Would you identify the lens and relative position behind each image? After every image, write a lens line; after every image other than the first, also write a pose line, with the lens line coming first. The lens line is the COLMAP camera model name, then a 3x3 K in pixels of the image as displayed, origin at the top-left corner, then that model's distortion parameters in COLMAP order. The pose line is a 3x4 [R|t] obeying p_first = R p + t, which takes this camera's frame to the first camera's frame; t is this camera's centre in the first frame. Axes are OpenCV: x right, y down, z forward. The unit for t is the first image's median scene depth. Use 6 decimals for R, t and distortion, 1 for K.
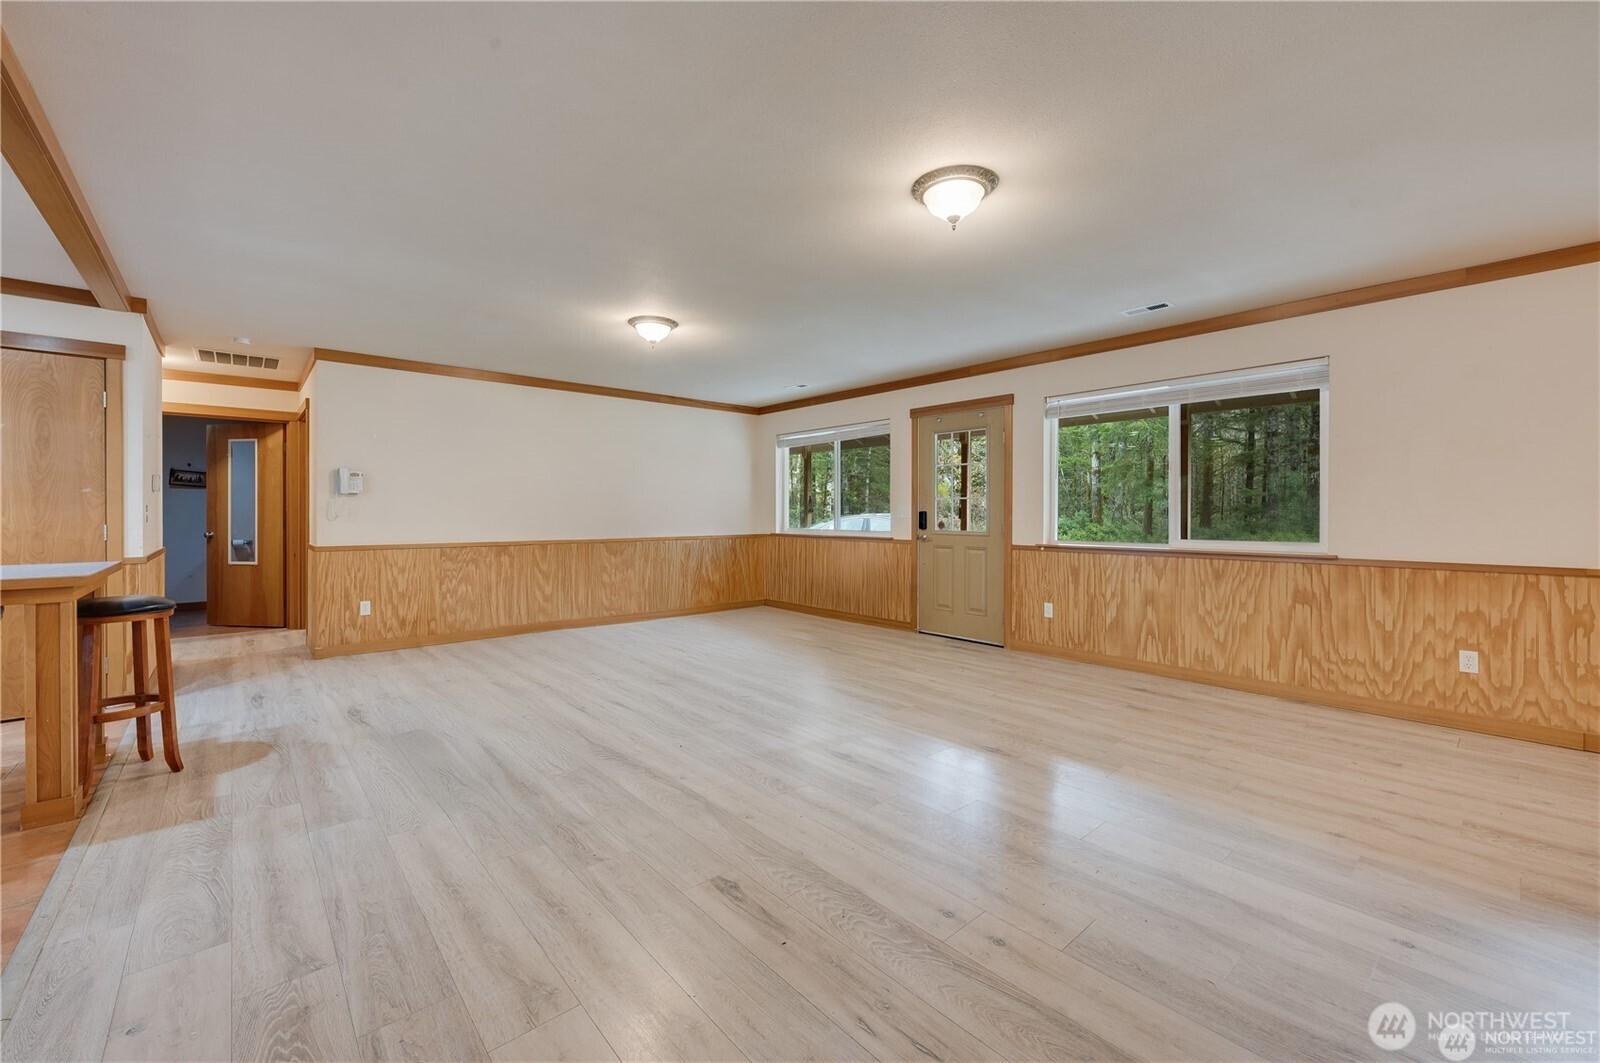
lens RADIAL K [[644.2, 0, 799.9], [0, 644.2, 512.7], [0, 0, 1]] dist [0.000524, 0.000169]
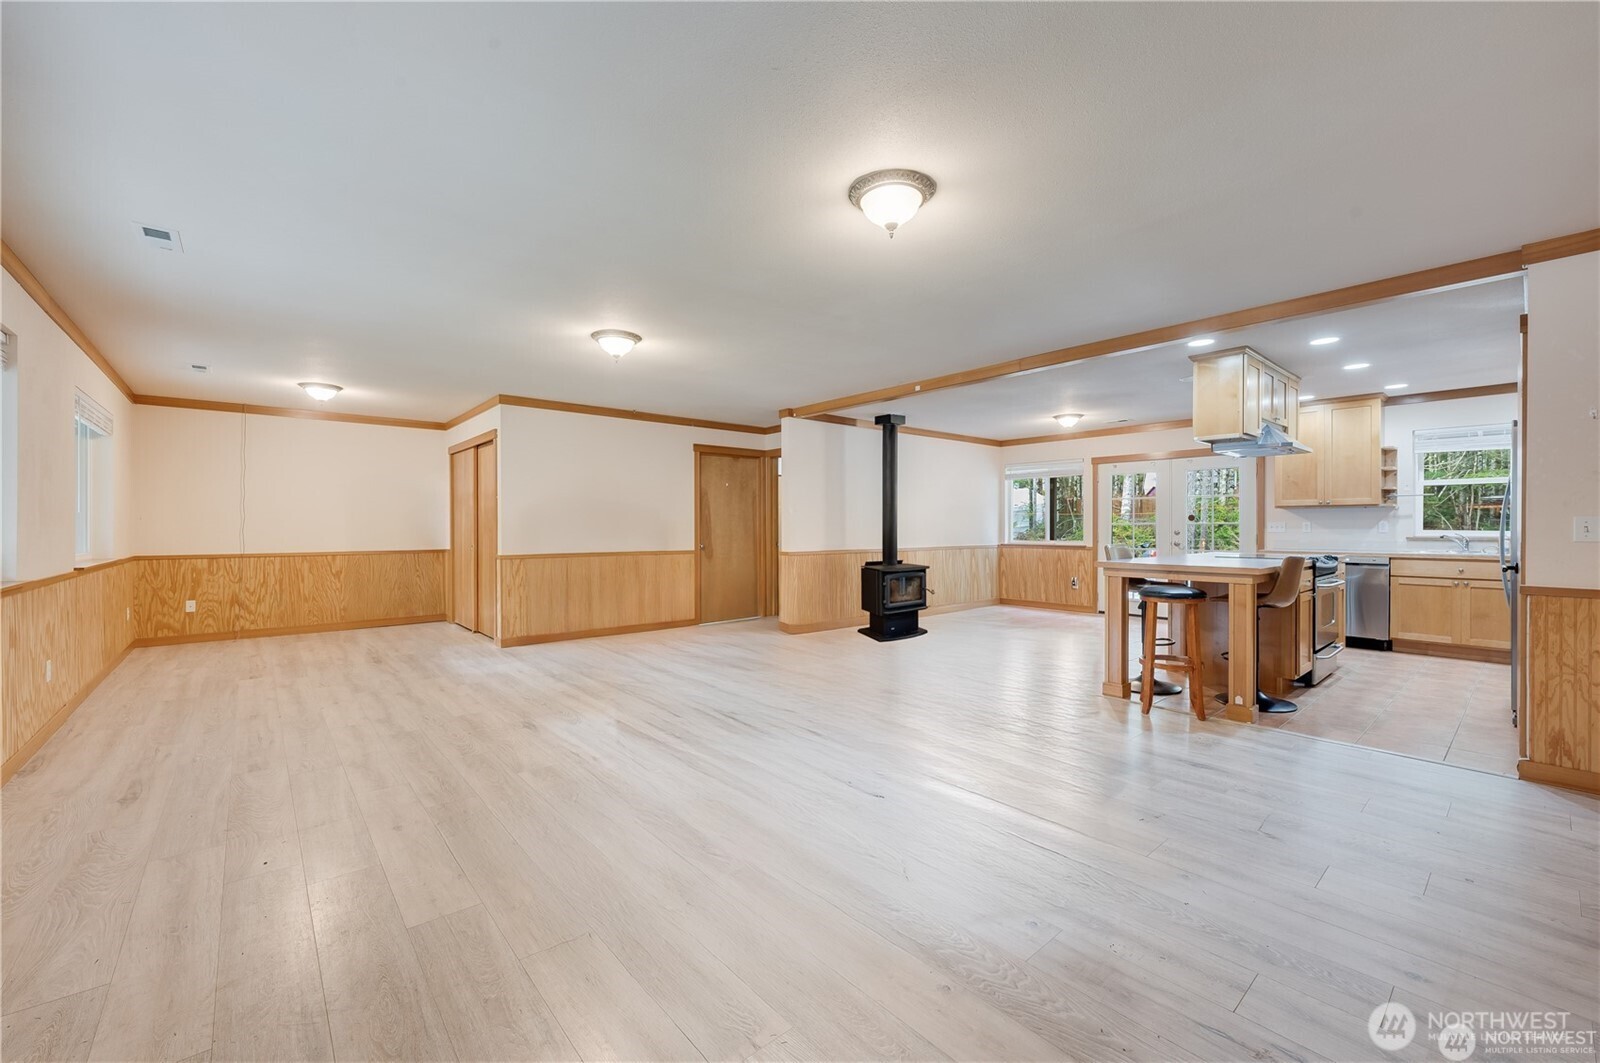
lens RADIAL K [[639.7, 0, 800.0], [0, 639.7, 531.5], [0, 0, 1]] dist [0.000951, 0.000303]
pose [[-0.999938, 0.001281, 0.011033, -0.184186], [0.001375, 0.999963, 0.008454, -0.003935], [-0.011022, 0.008468, -0.999903, 1.843459]]
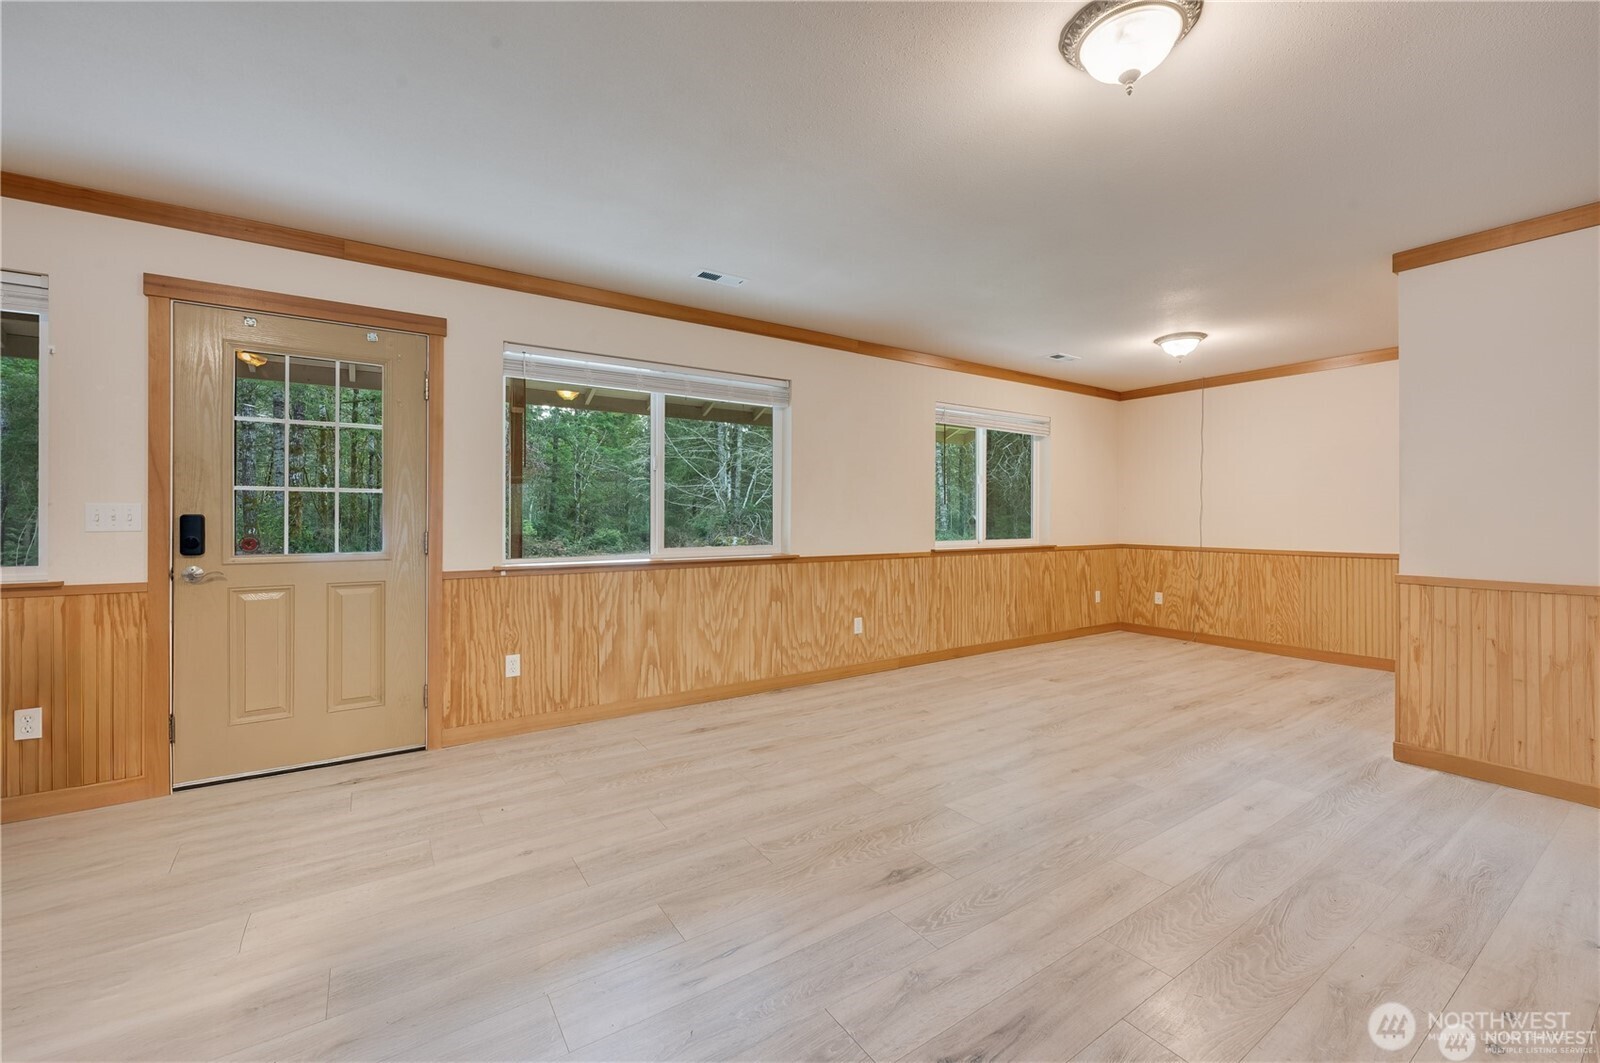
lens RADIAL K [[644.2, 0, 799.9], [0, 644.2, 512.7], [0, 0, 1]] dist [0.000524, 0.000169]
pose [[0.130764, 0.005923, 0.991396, -0.317010], [-0.001494, 0.999982, -0.005777, -0.002715], [-0.991412, -0.000726, 0.130770, 0.855191]]
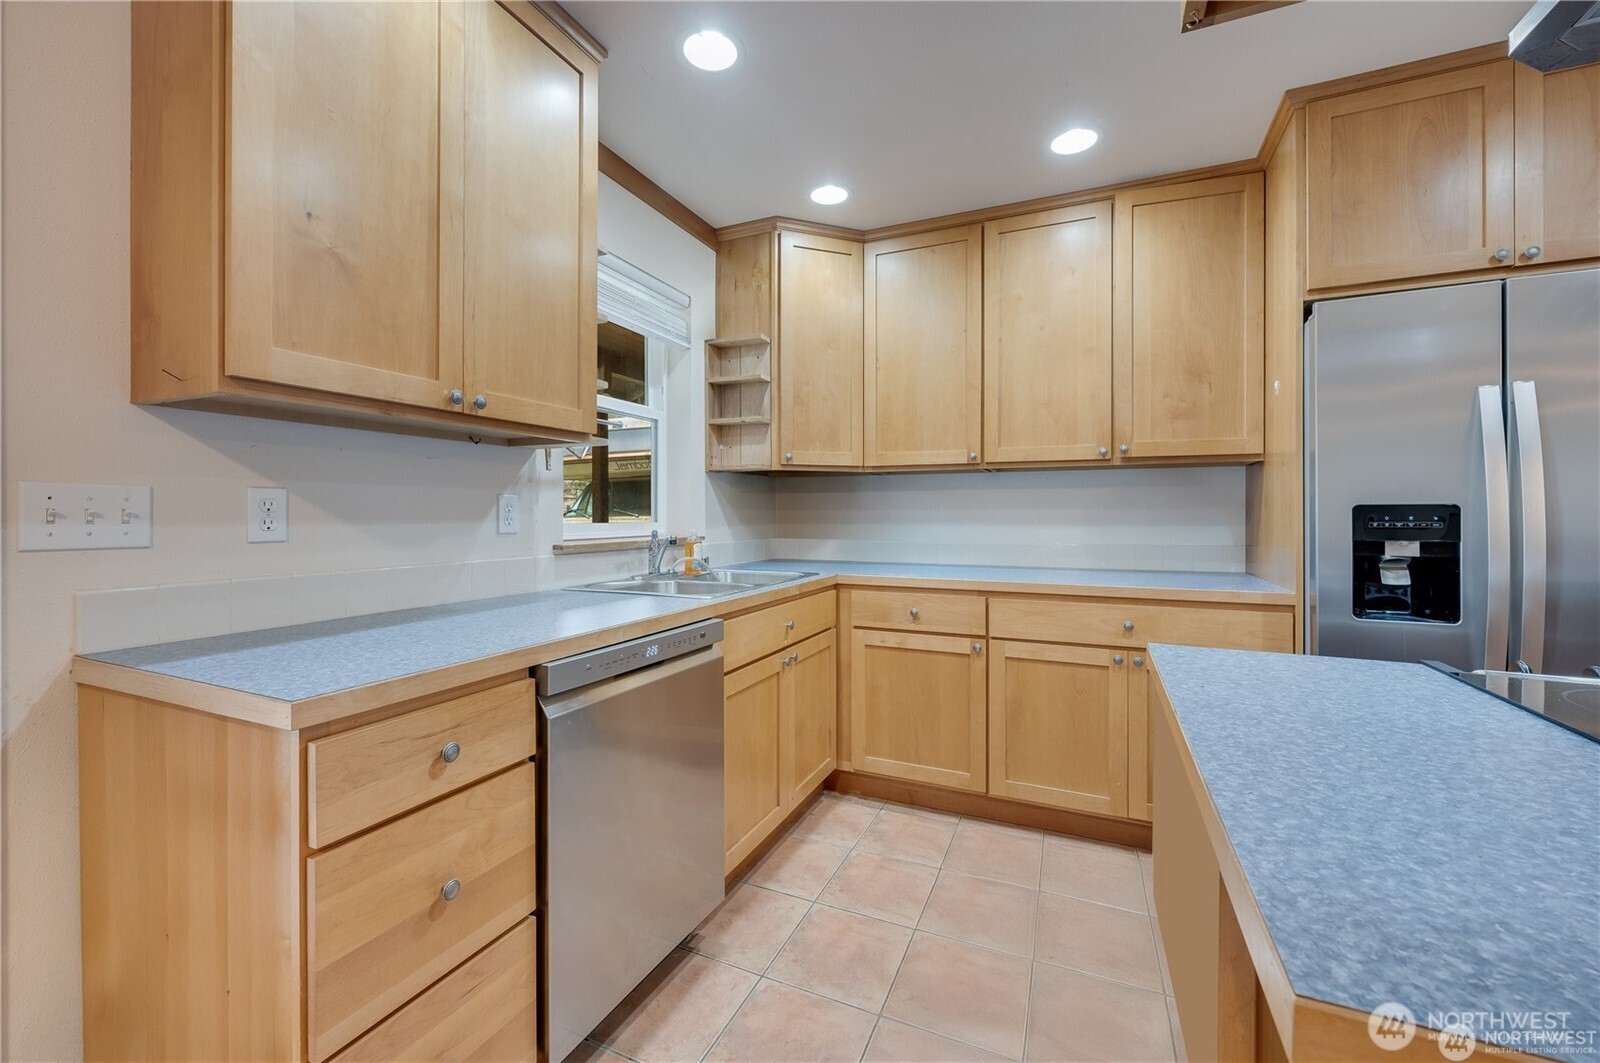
lens RADIAL K [[644.2, 0, 799.9], [0, 644.2, 512.7], [0, 0, 1]] dist [0.000524, 0.000169]
pose [[0.413611, -0.001168, -0.910453, -1.170374], [-0.000368, 0.999999, -0.001450, 0.000006], [0.910454, 0.000935, 0.413610, 0.106753]]
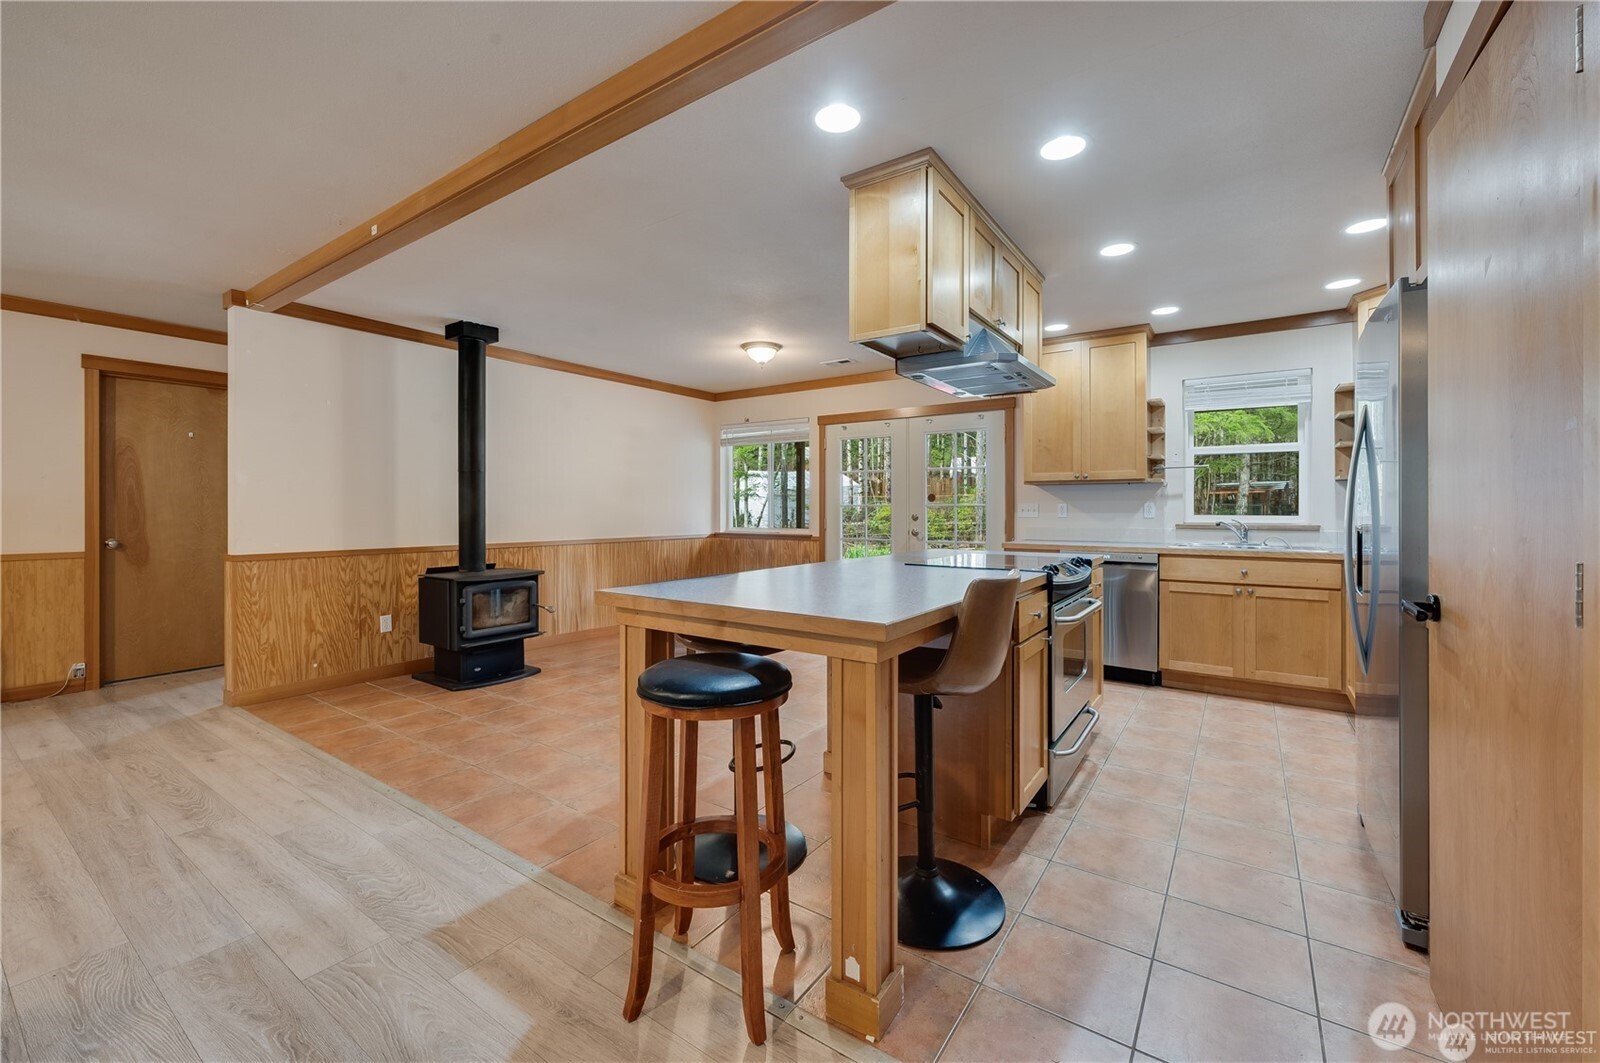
lens RADIAL K [[644.2, 0, 799.9], [0, 644.2, 512.7], [0, 0, 1]] dist [0.000524, 0.000169]
pose [[-0.970789, 0.000523, -0.239935, -0.752548], [-0.000932, 0.999982, 0.005950, -0.001715], [0.239934, 0.005999, -0.970771, 1.180357]]
